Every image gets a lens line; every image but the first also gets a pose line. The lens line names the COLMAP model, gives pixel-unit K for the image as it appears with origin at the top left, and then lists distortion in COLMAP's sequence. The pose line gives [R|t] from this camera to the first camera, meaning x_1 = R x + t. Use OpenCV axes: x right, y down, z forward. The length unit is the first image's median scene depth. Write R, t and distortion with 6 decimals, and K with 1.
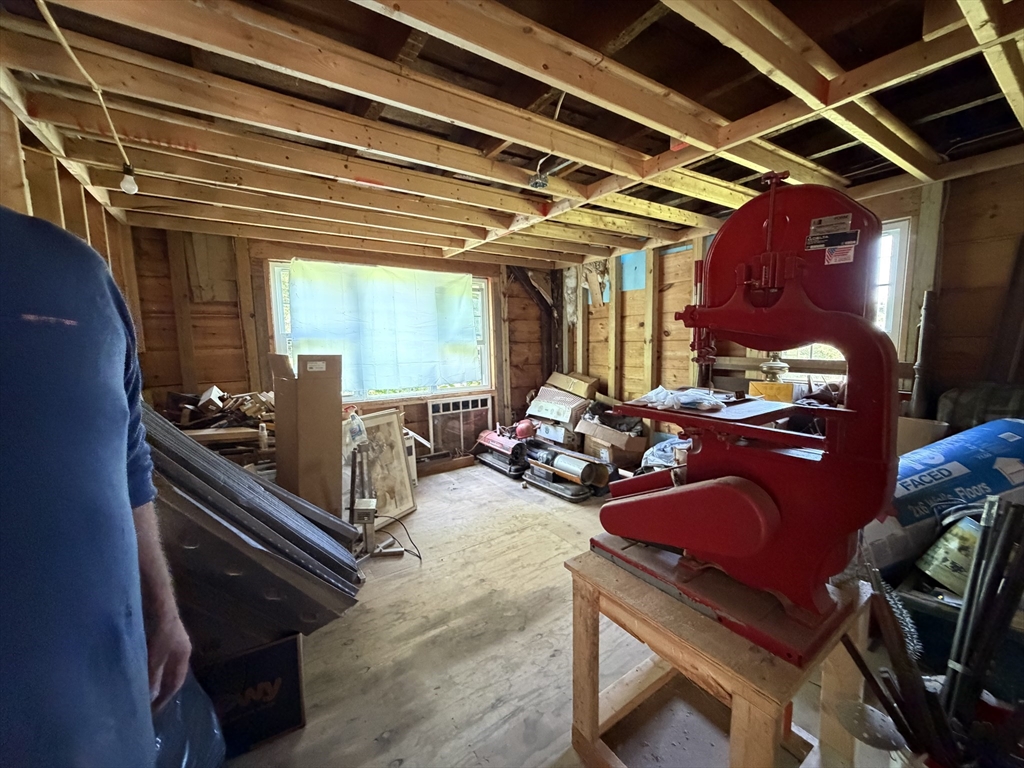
lens RADIAL K [[416.5, 0, 510.8], [0, 416.5, 386.2], [0, 0, 1]] dist [0.001716, 0.000146]
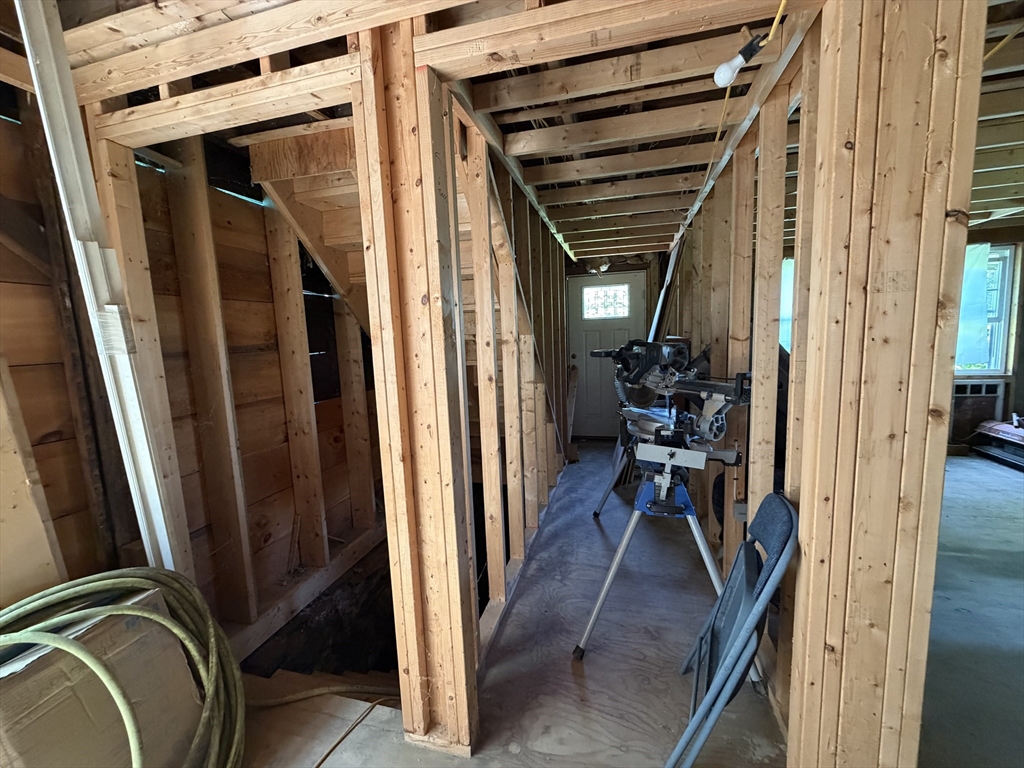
lens RADIAL K [[416.5, 0, 511.6], [0, 416.5, 382.2], [0, 0, 1]] dist [0.001716, 0.000146]
pose [[0.652306, 0.078507, -0.753879, -0.062417], [-0.061181, 0.996830, 0.050869, 0.042623], [0.755482, 0.012942, 0.655041, -0.336598]]
